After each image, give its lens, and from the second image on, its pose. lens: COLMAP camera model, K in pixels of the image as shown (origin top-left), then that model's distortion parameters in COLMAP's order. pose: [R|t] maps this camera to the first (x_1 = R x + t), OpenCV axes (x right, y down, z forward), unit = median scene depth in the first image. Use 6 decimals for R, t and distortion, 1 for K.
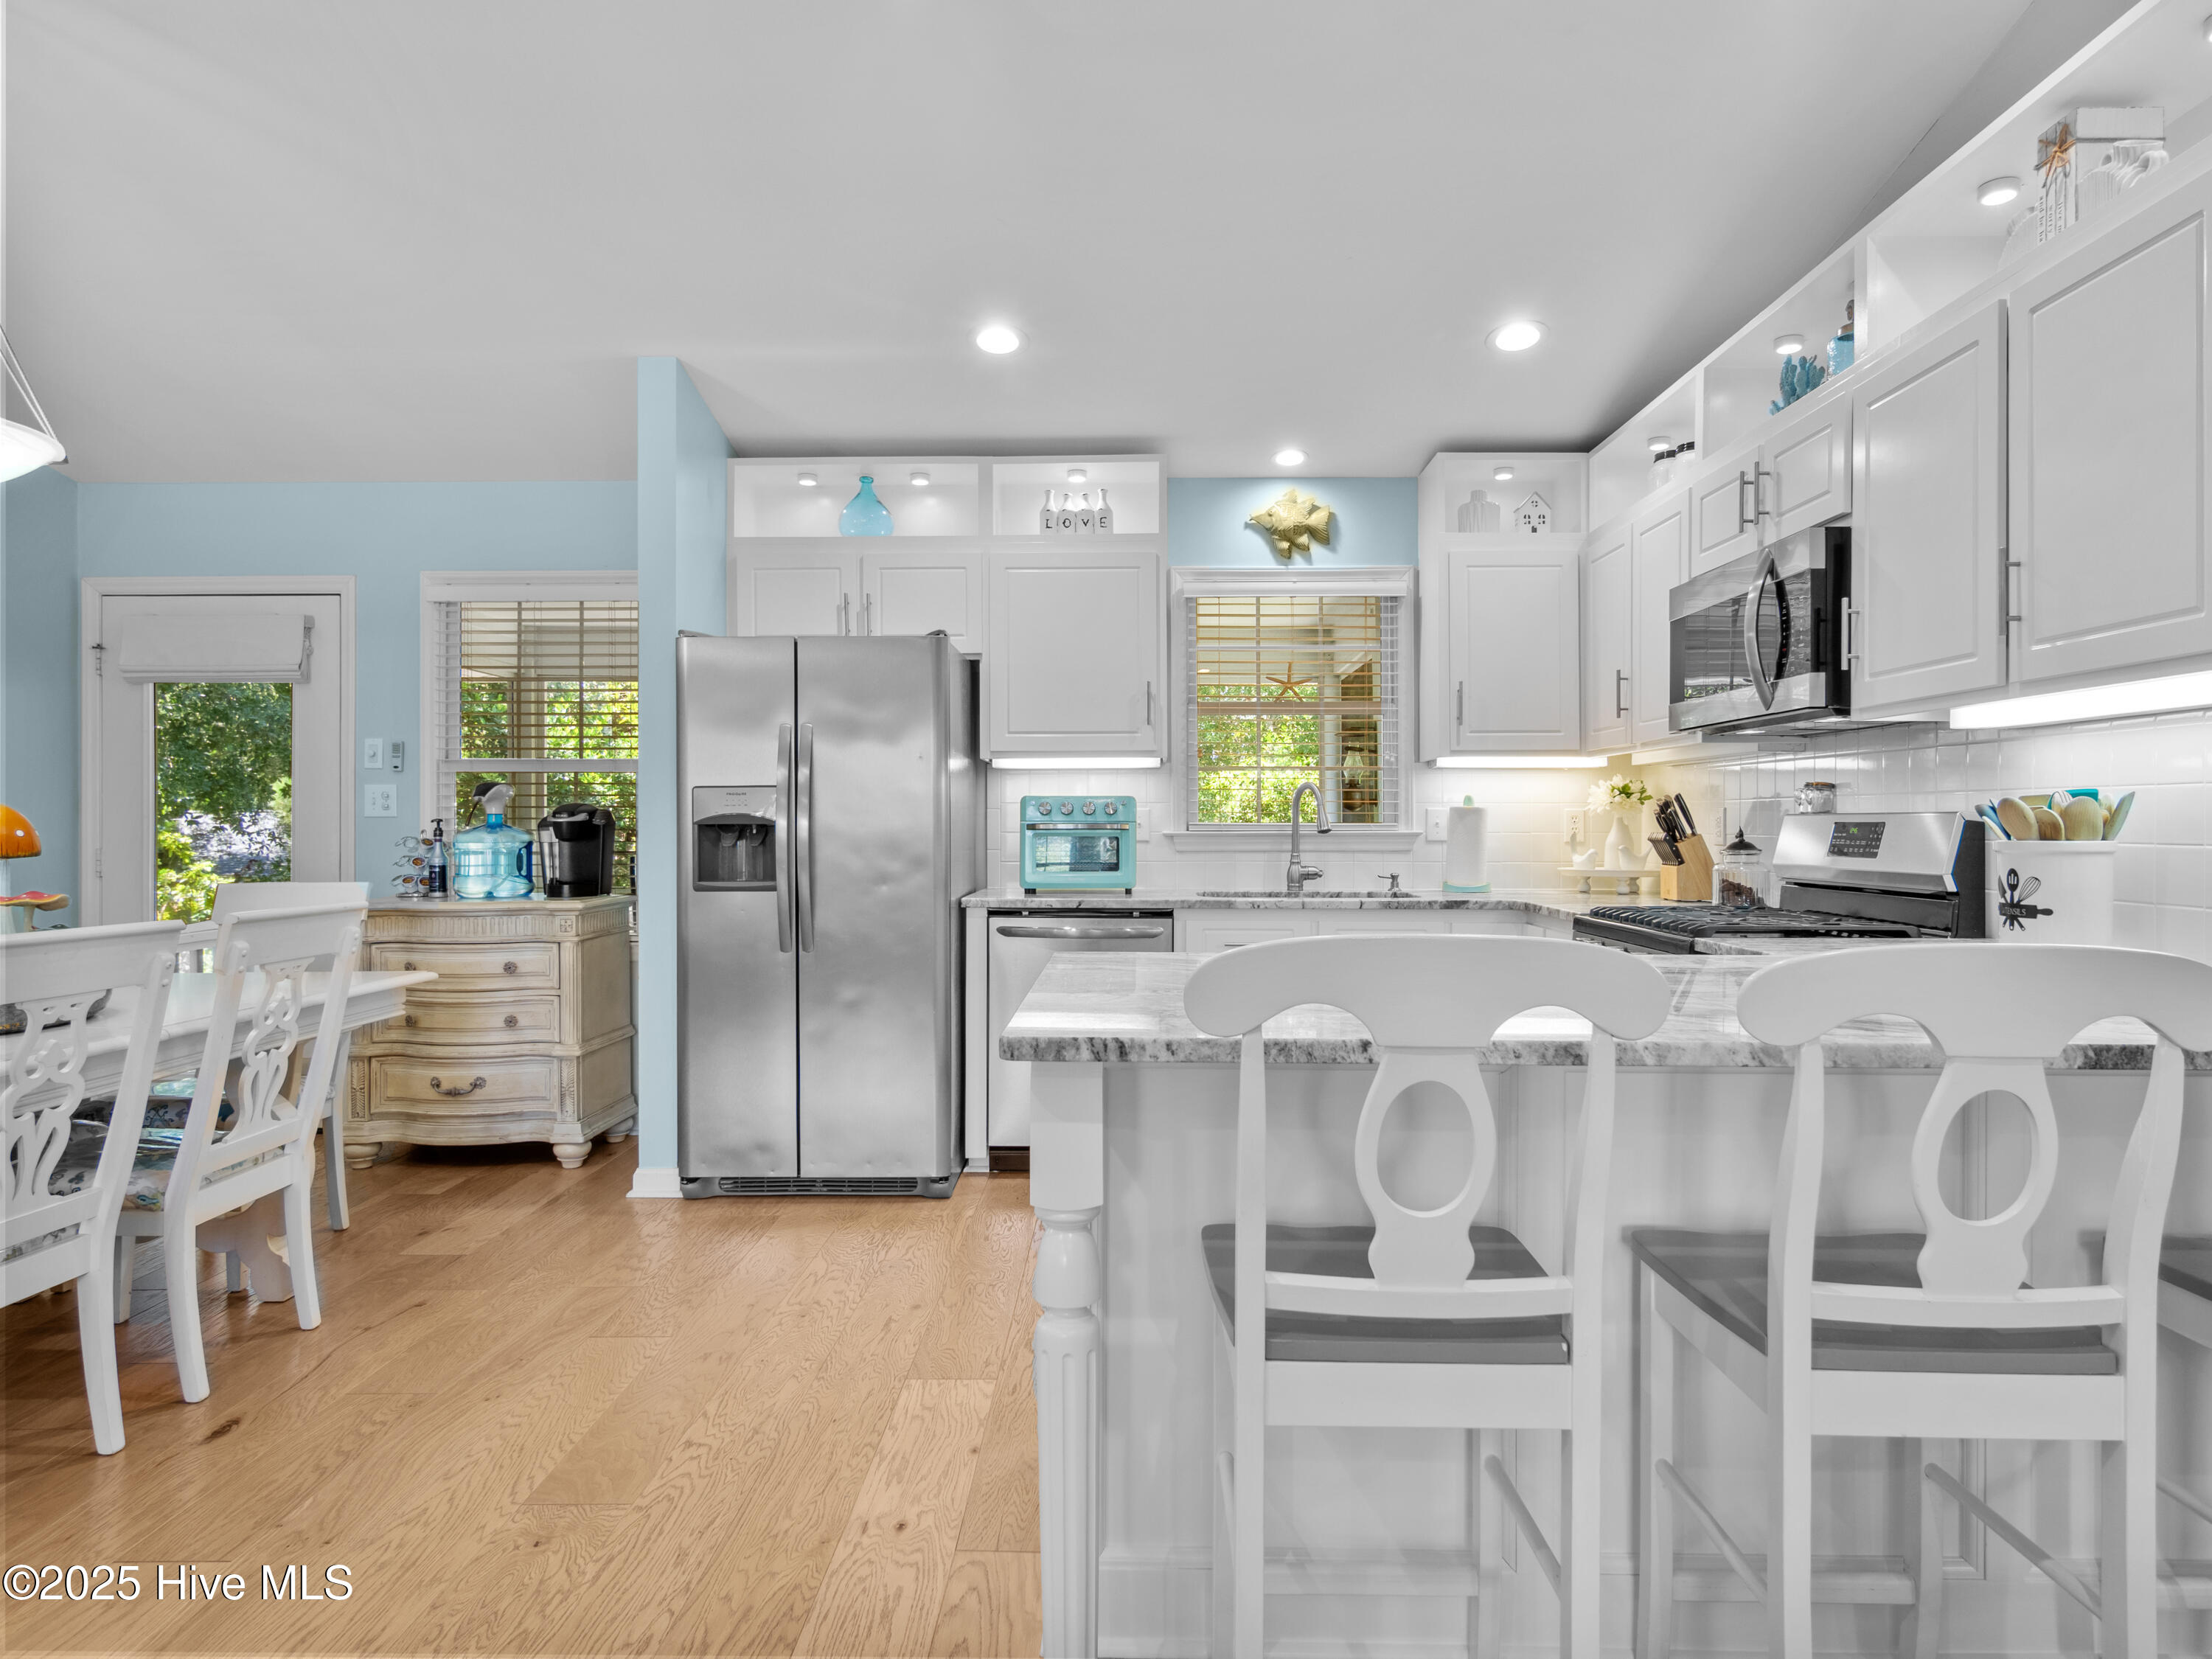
lens RADIAL K [[1299.2, 0, 1116.7], [0, 1299.2, 822.9], [0, 0, 1]] dist [0.000891, -0.000636]
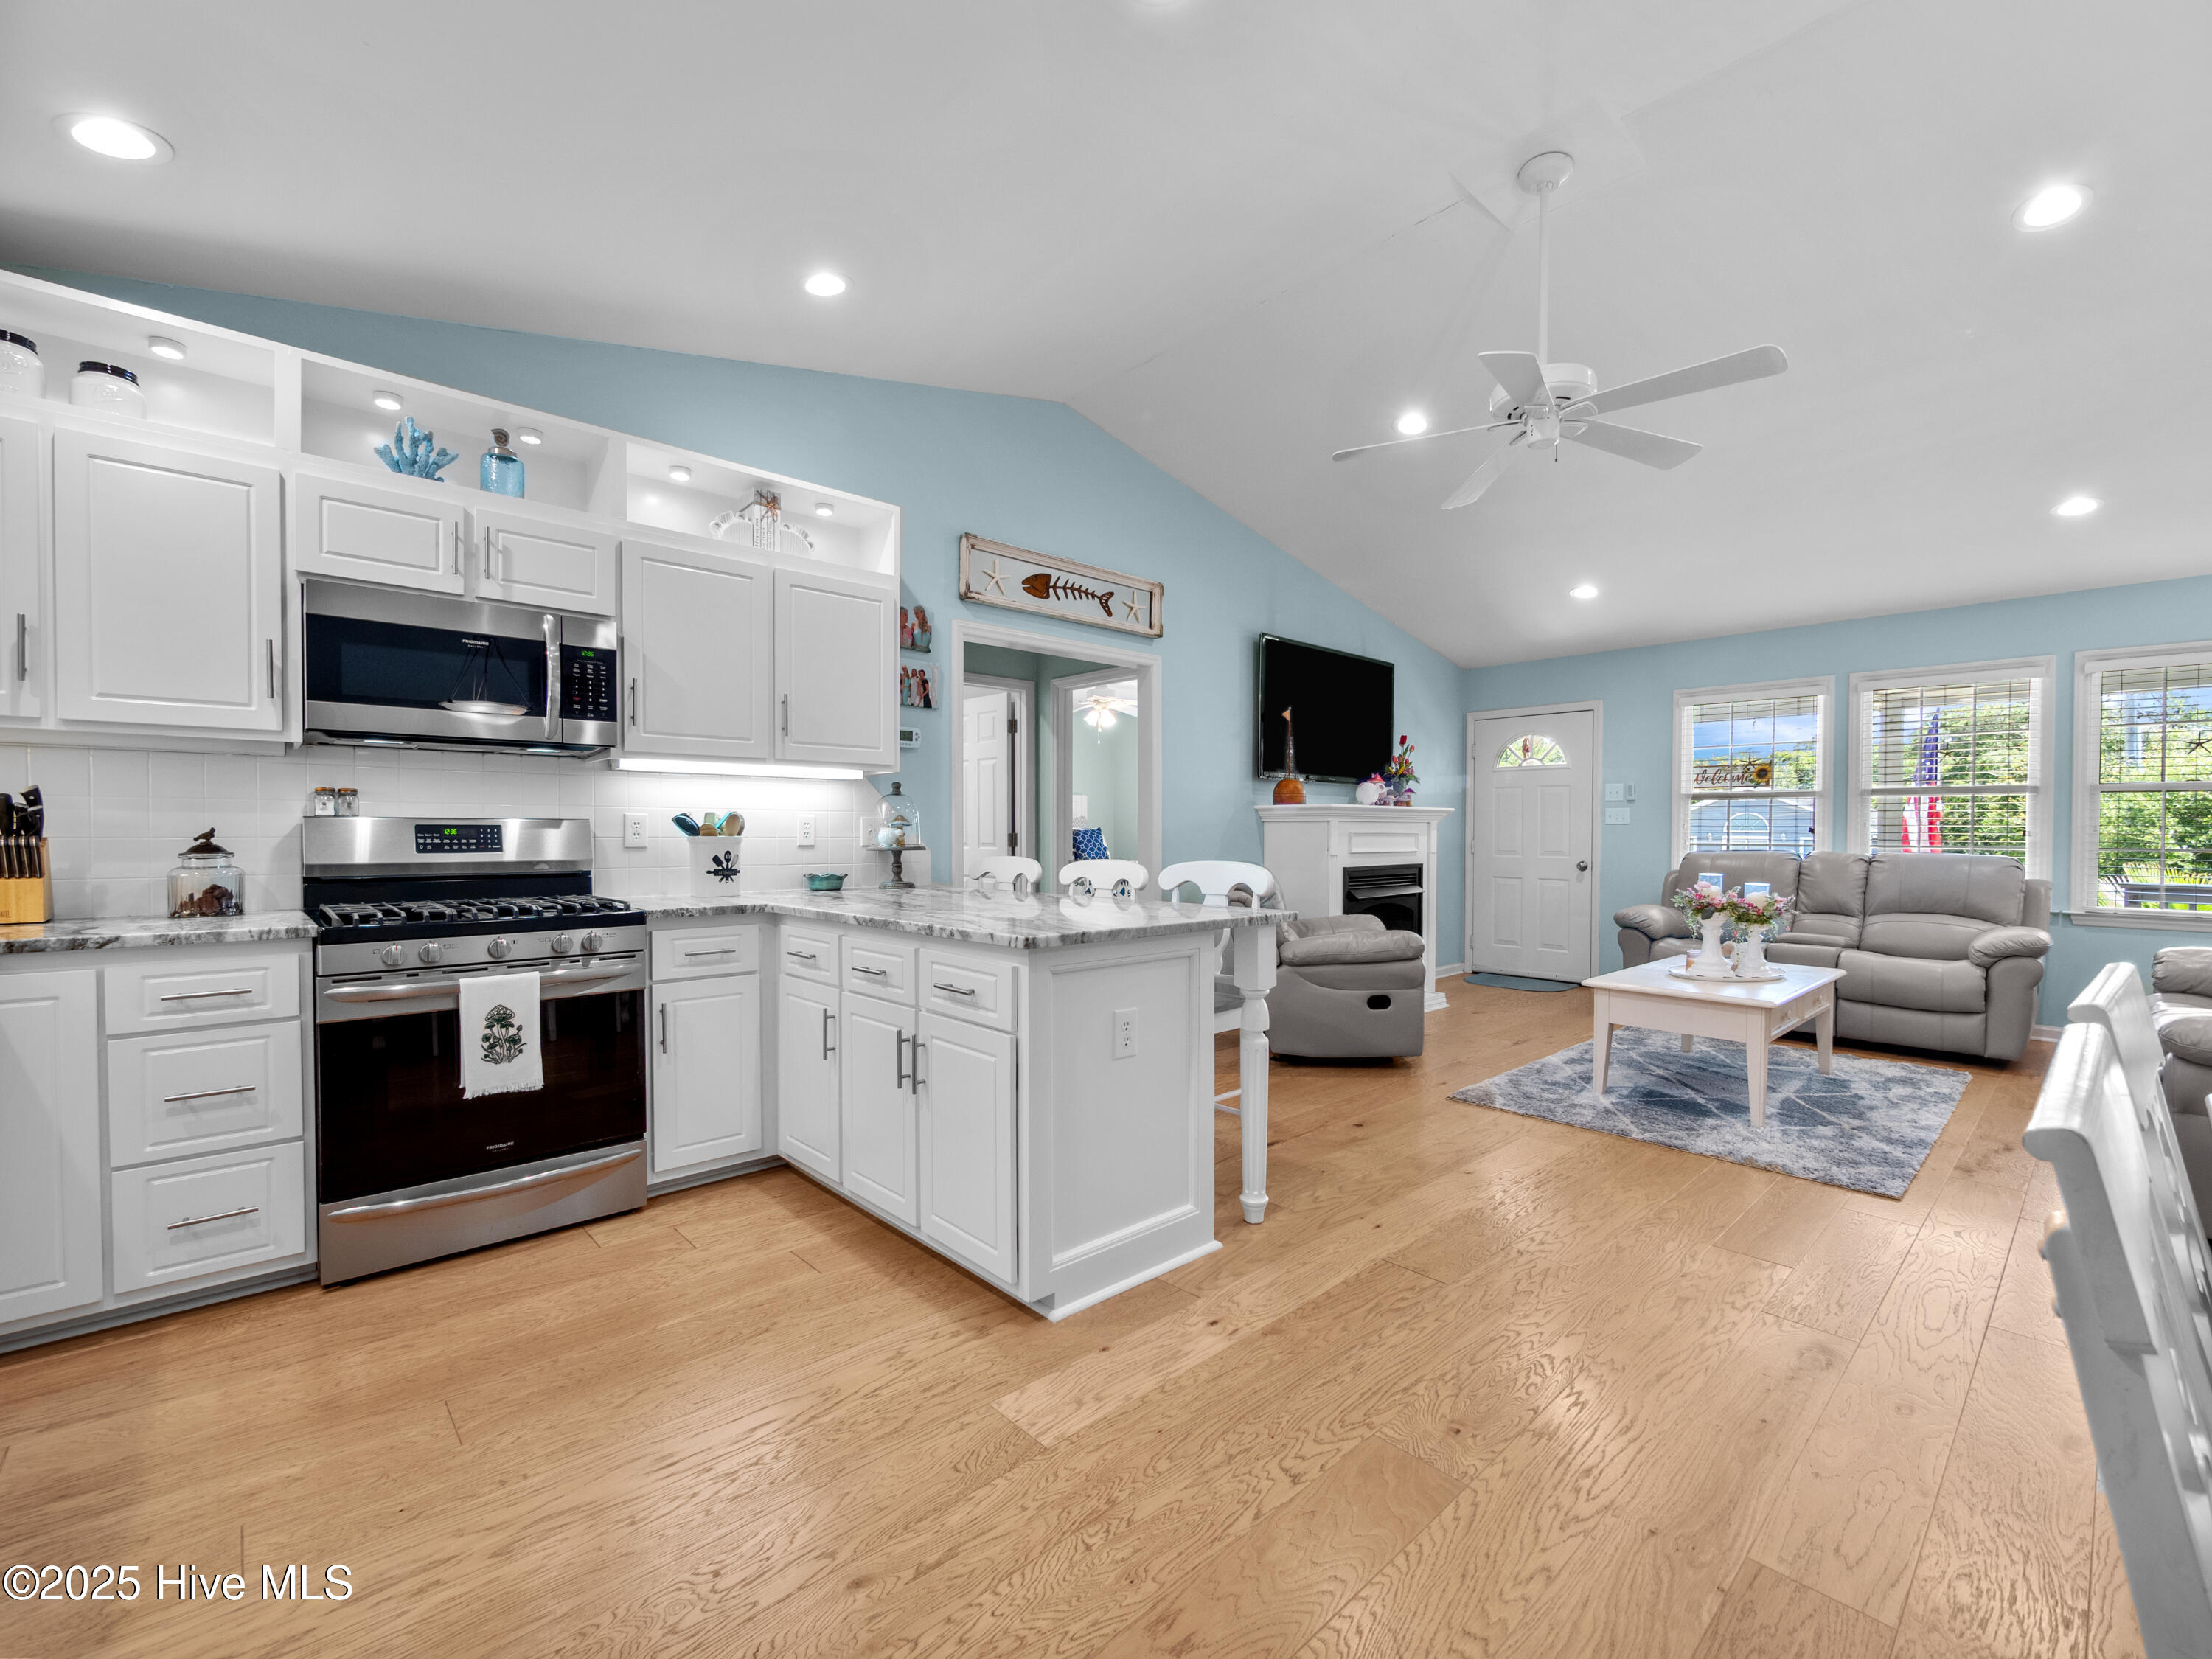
lens RADIAL K [[951.8, 0, 1124.5], [0, 951.8, 844.7], [0, 0, 1]] dist [-0.002547, -0.000095]
pose [[-0.694540, -0.011595, 0.719361, -0.407299], [-0.002374, 0.999902, 0.013825, 0.003138], [-0.719450, 0.007894, -0.694499, 0.867748]]
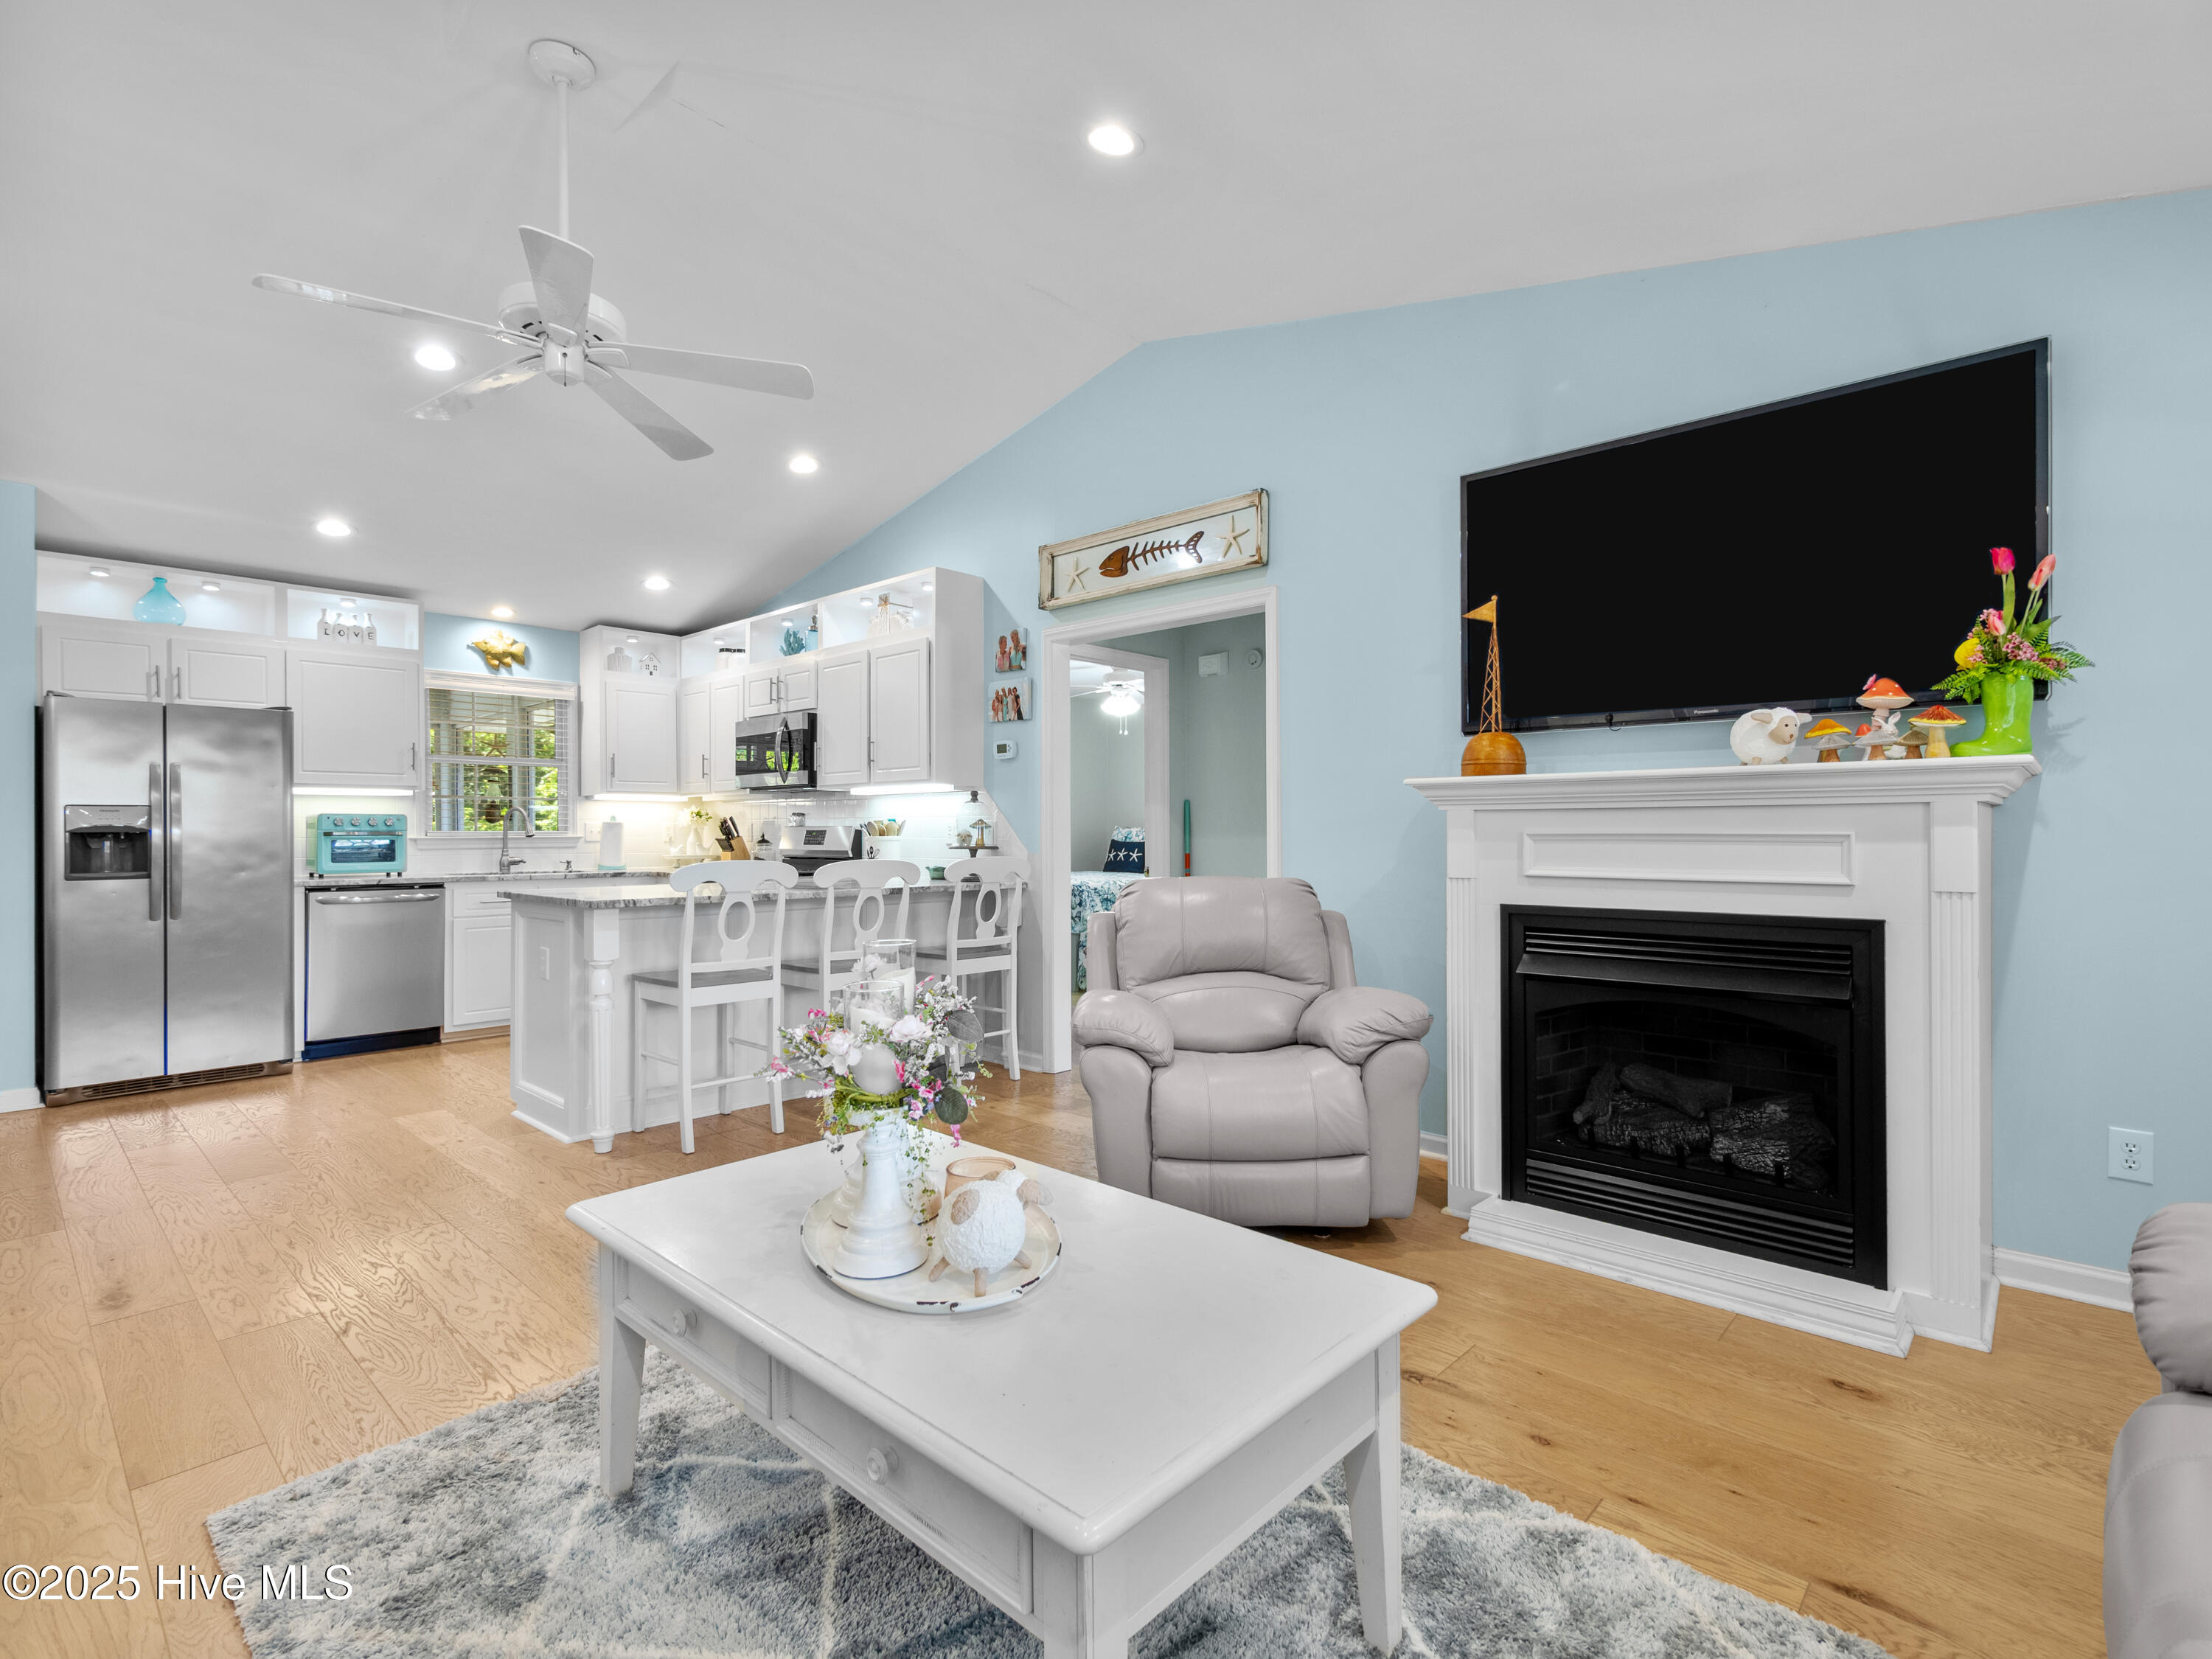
lens RADIAL K [[1055.5, 0, 1109.8], [0, 1055.5, 827.5], [0, 0, 1]] dist [0.002872, 0.001027]
pose [[0.671110, 0.001842, 0.741356, -0.375371], [0.001857, 0.999990, -0.004166, 0.002513], [-0.741356, 0.004172, 0.671099, -0.523291]]
